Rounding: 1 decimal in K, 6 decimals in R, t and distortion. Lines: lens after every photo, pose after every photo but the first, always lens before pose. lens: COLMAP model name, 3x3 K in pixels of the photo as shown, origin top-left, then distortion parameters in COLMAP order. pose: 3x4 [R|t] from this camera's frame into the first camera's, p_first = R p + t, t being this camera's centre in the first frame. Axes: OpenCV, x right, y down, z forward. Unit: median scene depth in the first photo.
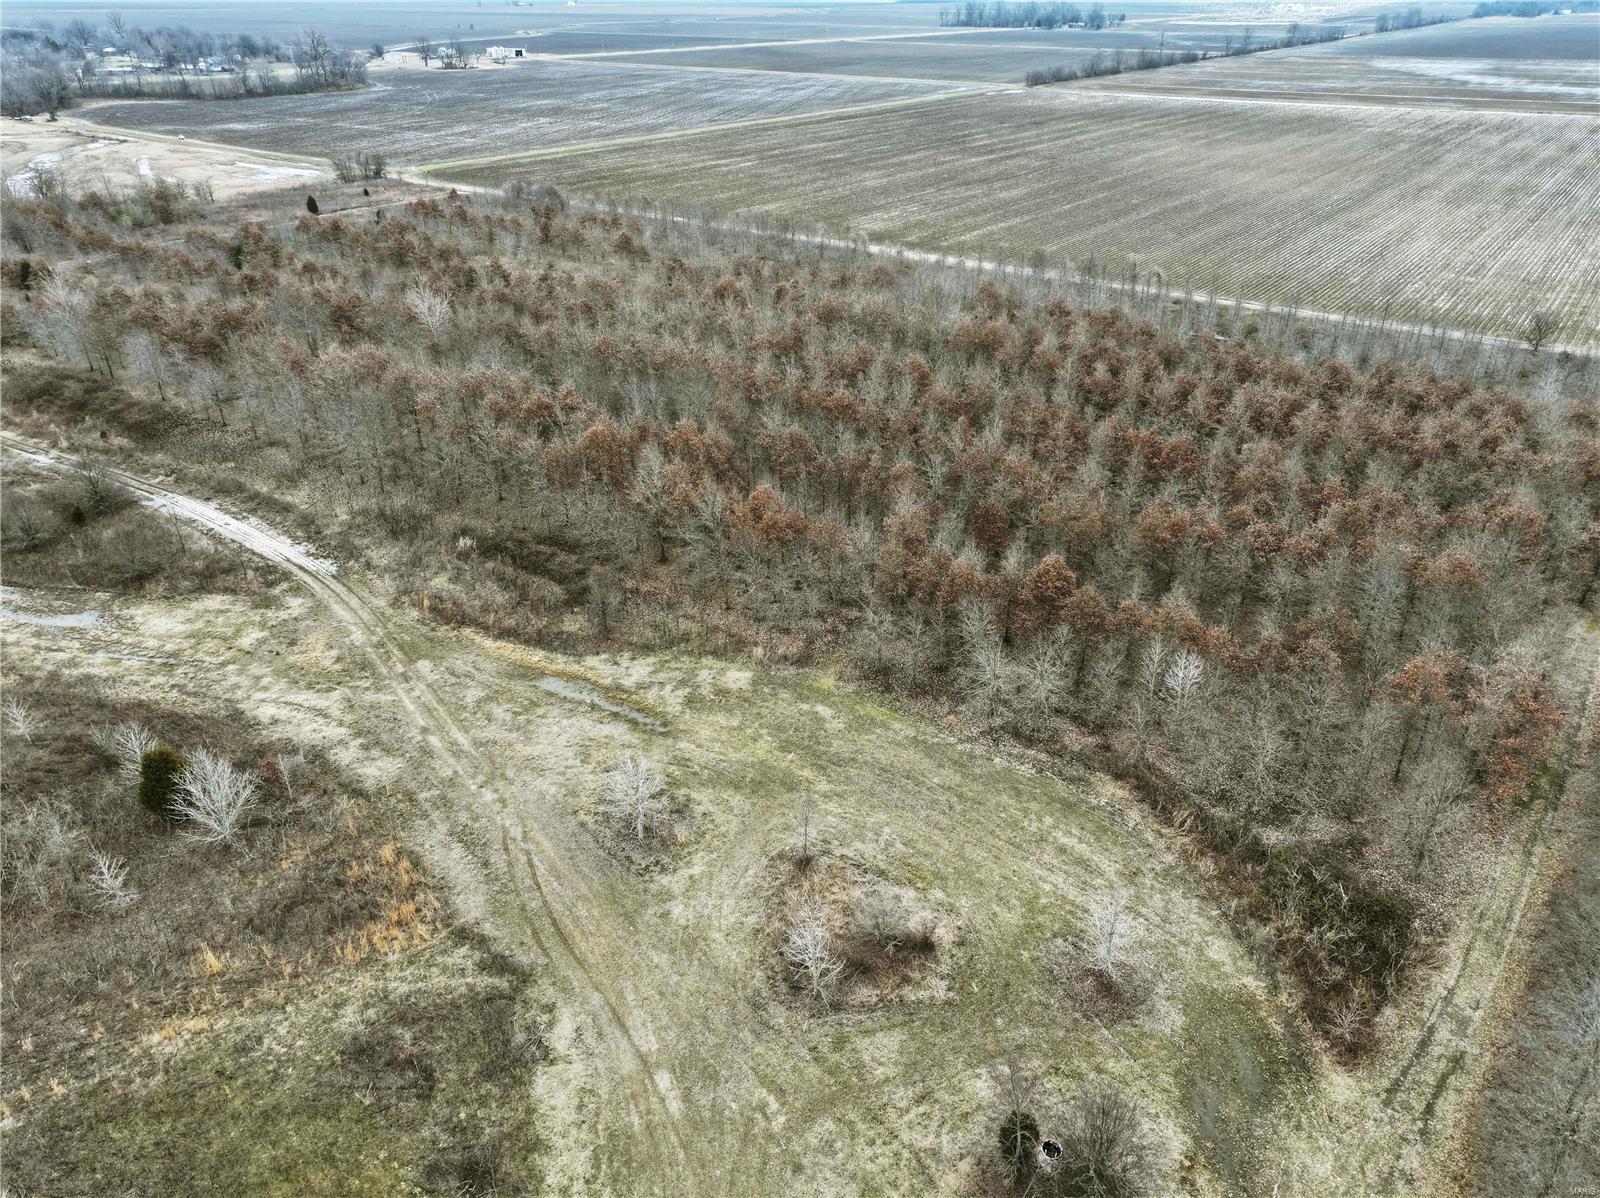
lens RADIAL K [[1122.0, 0, 800.4], [0, 1122.0, 599.9], [0, 0, 1]] dist [-0.005125, 0.021687]
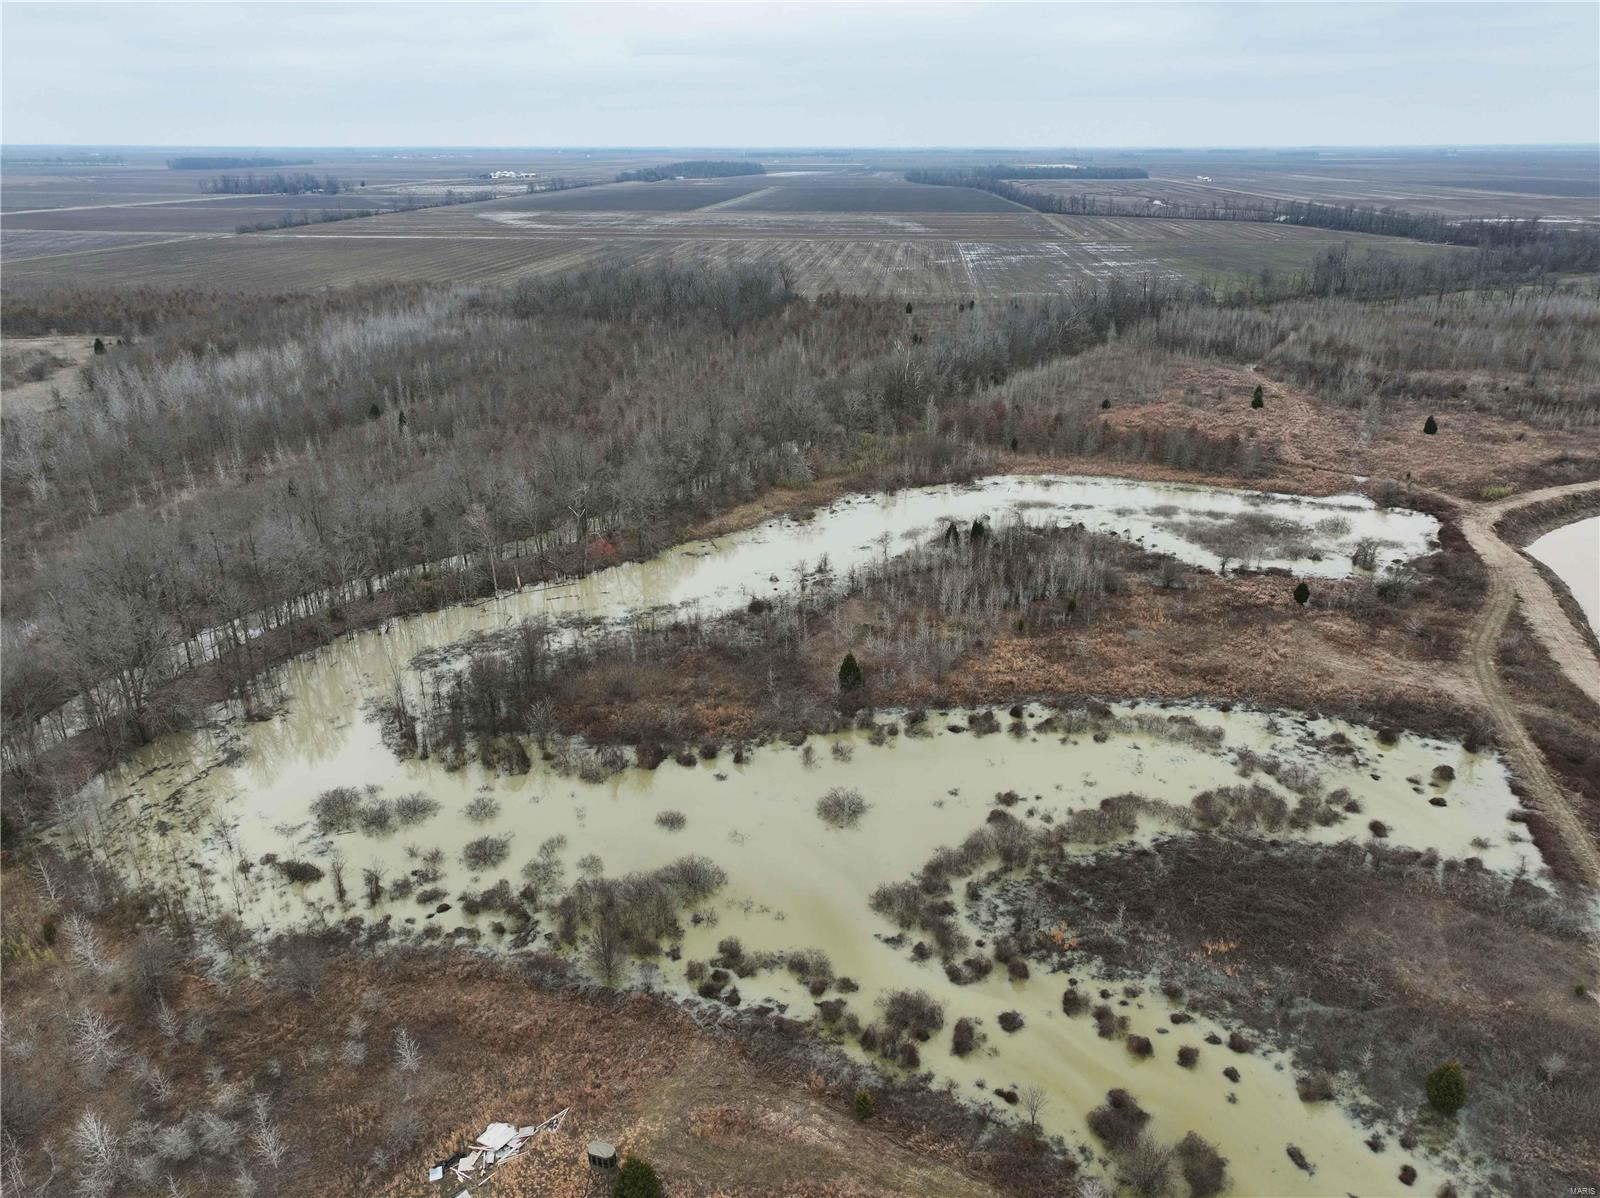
lens RADIAL K [[1122.0, 0, 804.6], [0, 1122.0, 598.8], [0, 0, 1]] dist [-0.005125, 0.021687]
pose [[0.852913, -0.194879, 0.484316, 0.051160], [0.250077, 0.966863, -0.051356, 1.686558], [-0.458259, 0.164918, 0.873385, -3.495353]]
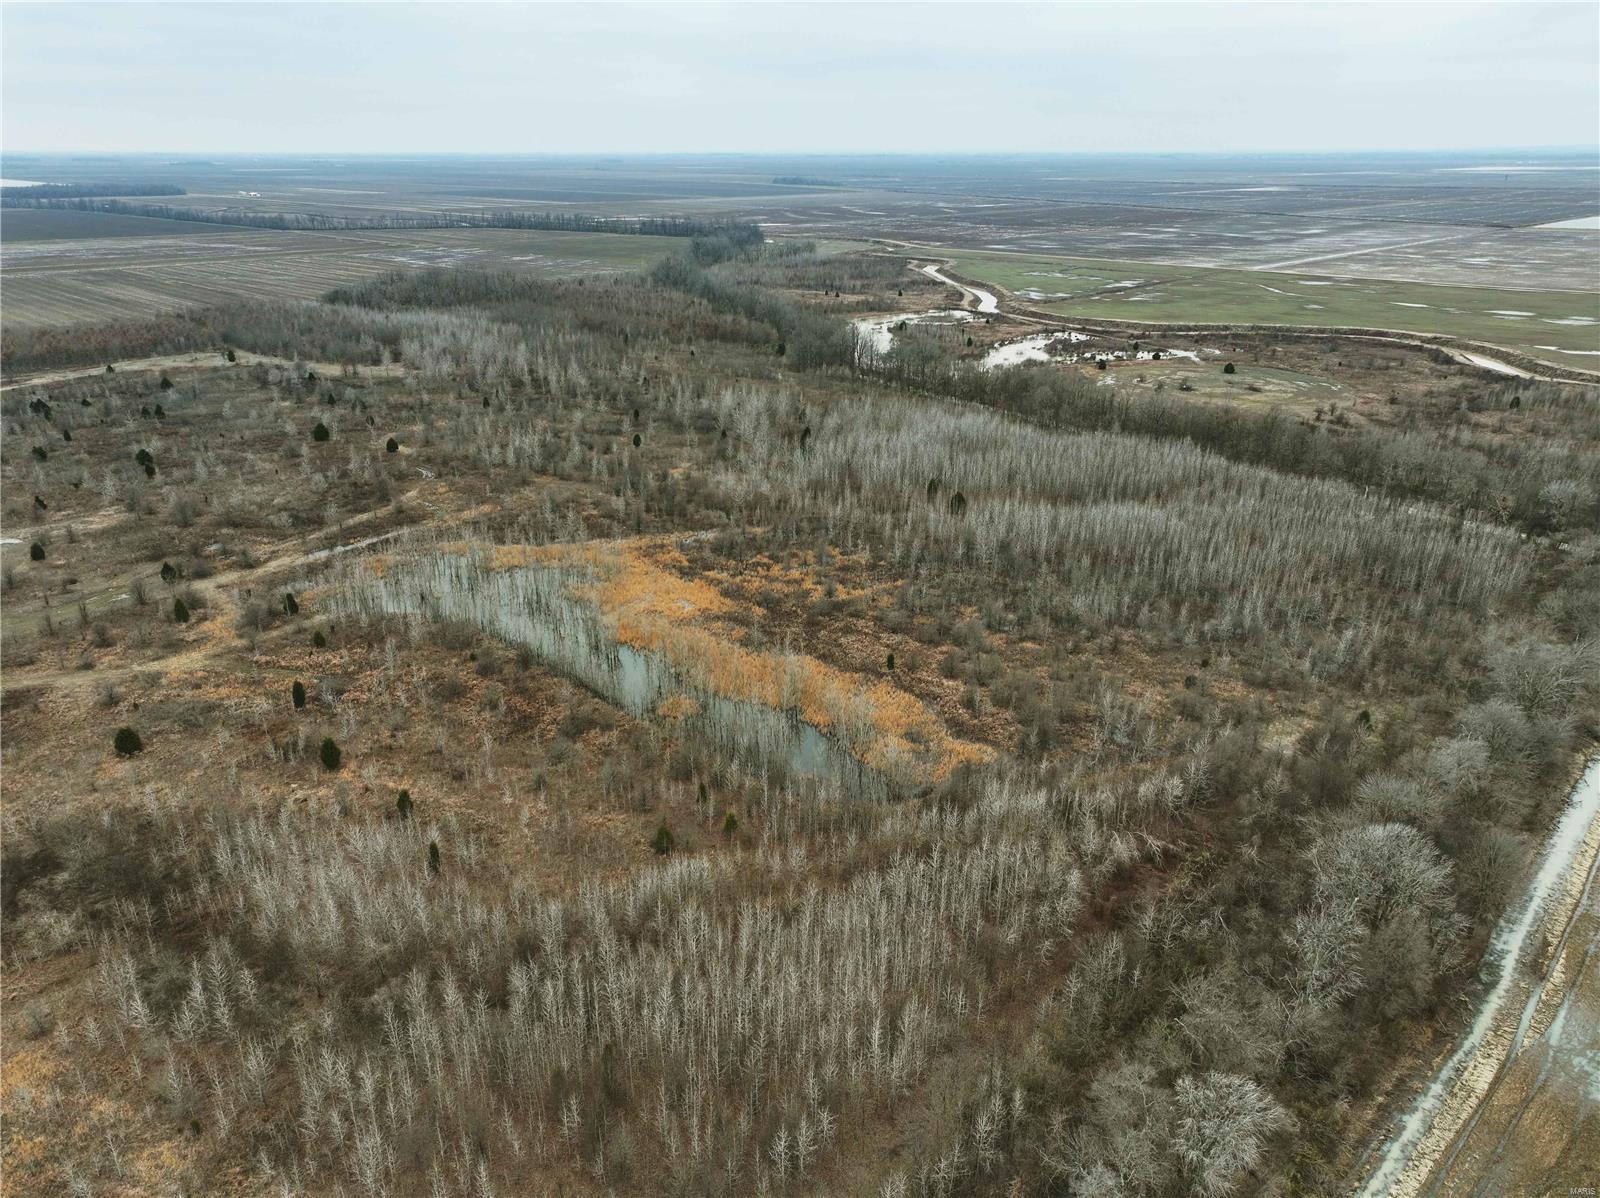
lens RADIAL K [[1122.0, 0, 804.1], [0, 1122.0, 592.9], [0, 0, 1]] dist [-0.005125, 0.021687]
pose [[0.105709, -0.364019, 0.925373, -4.435480], [0.477899, 0.834671, 0.273747, 0.920199], [-0.872031, 0.413297, 0.262196, -2.550819]]
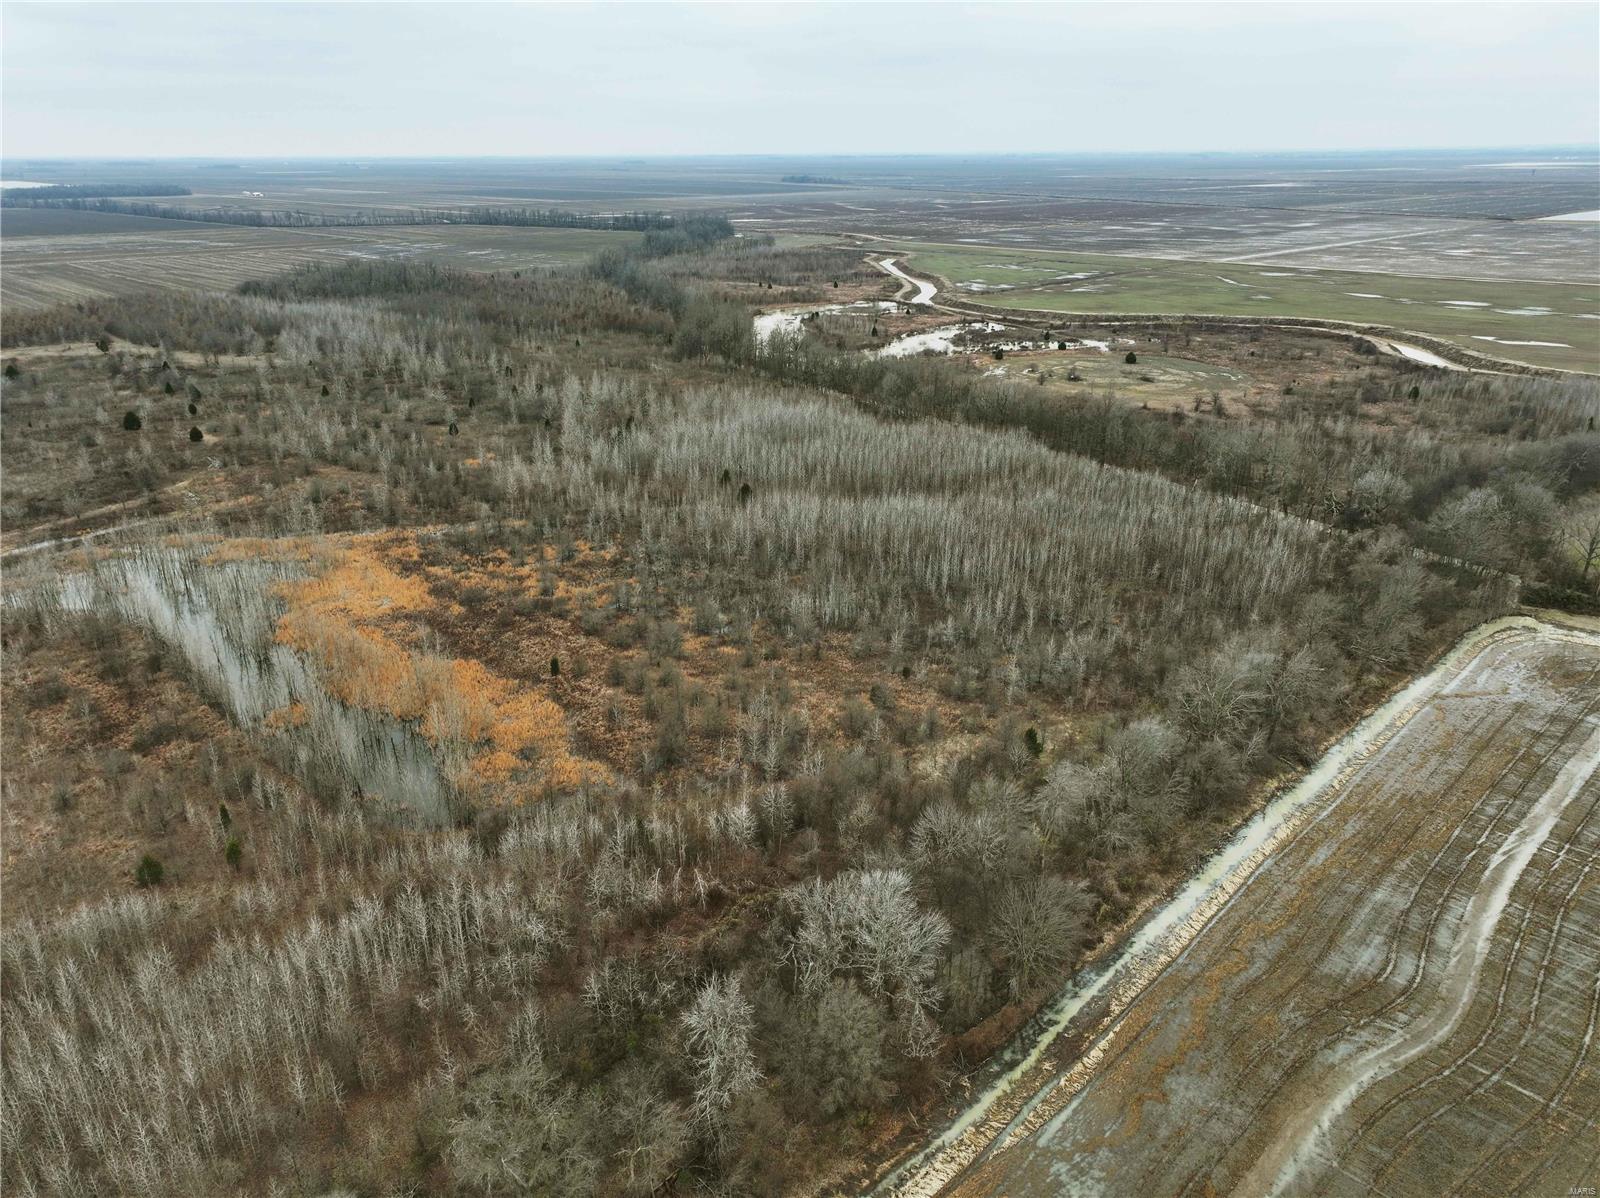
lens RADIAL K [[1122.0, 0, 802.7], [0, 1122.0, 595.5], [0, 0, 1]] dist [-0.005125, 0.021687]
pose [[0.134269, -0.363709, 0.921785, -4.181733], [0.480405, 0.837477, 0.260467, 1.259061], [-0.866708, 0.407857, 0.287175, -3.000392]]
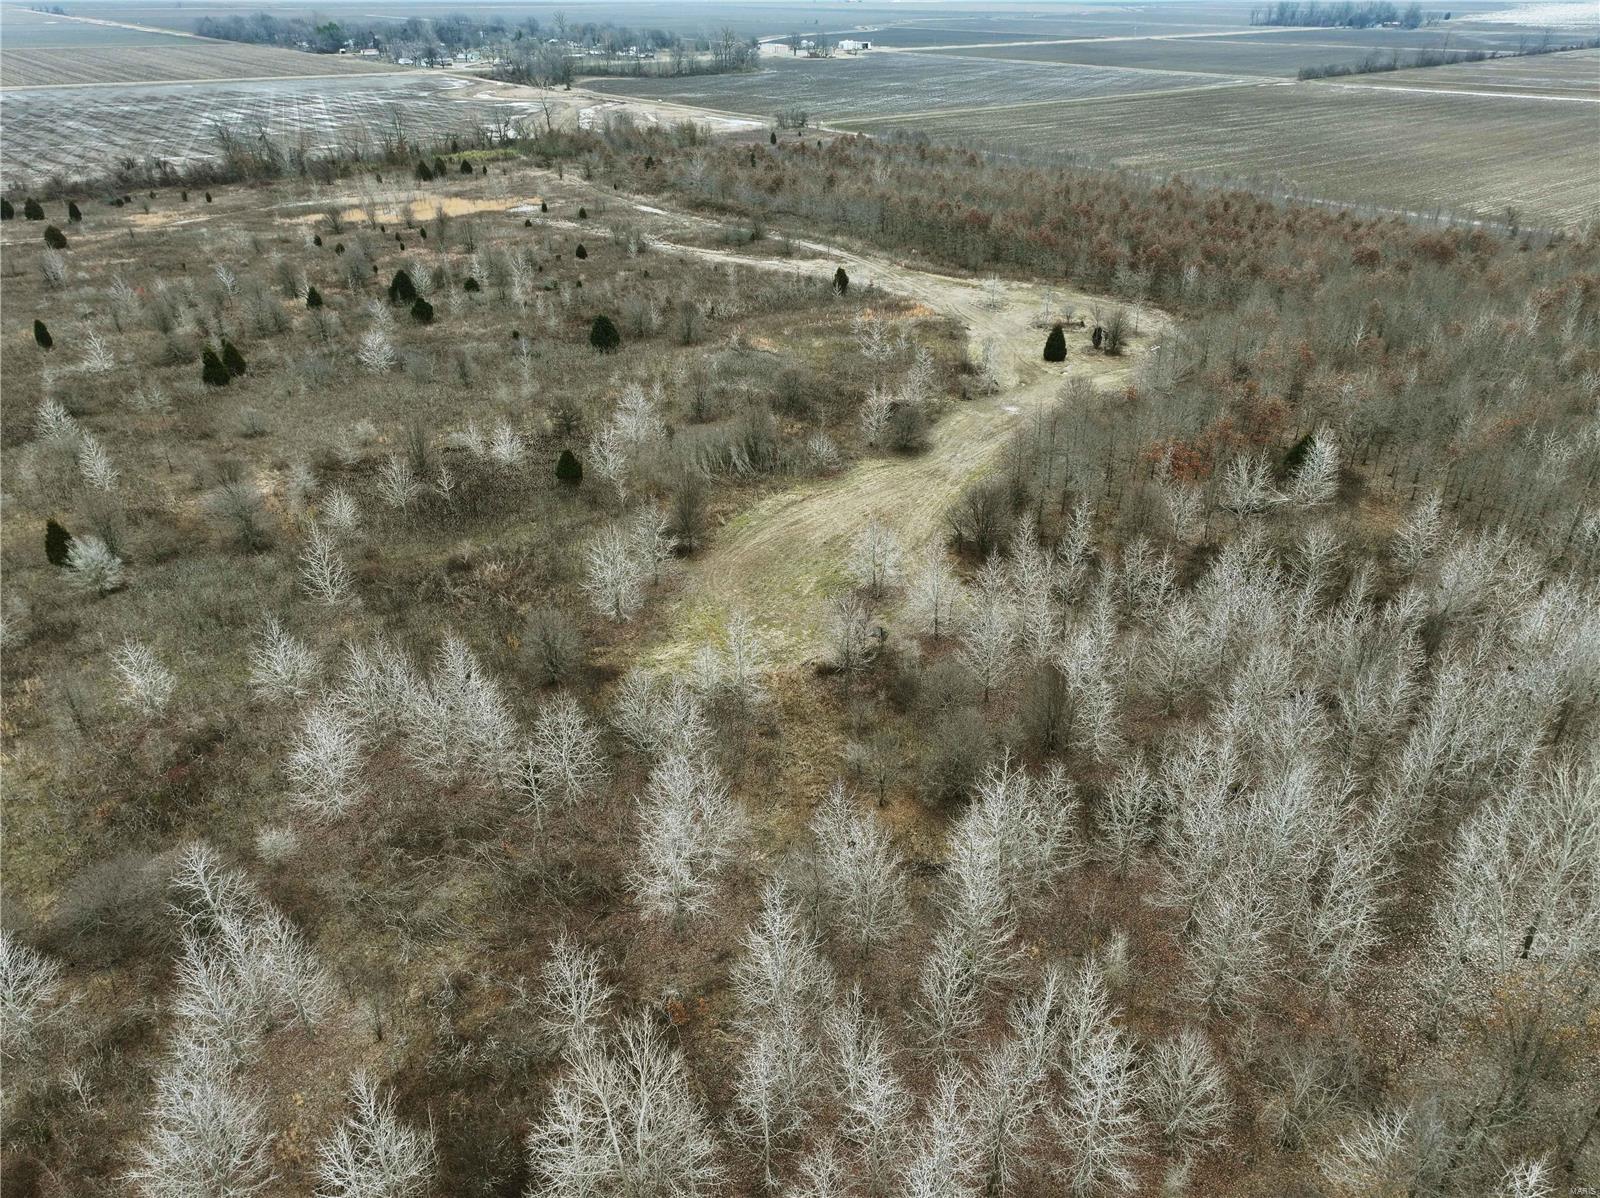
lens RADIAL K [[1122.0, 0, 802.5], [0, 1122.0, 599.8], [0, 0, 1]] dist [-0.005125, 0.021687]
pose [[0.970101, 0.119104, -0.211468, 0.056999], [-0.118188, 0.992846, 0.017013, 0.596930], [0.211981, 0.008489, 0.977237, -1.225849]]
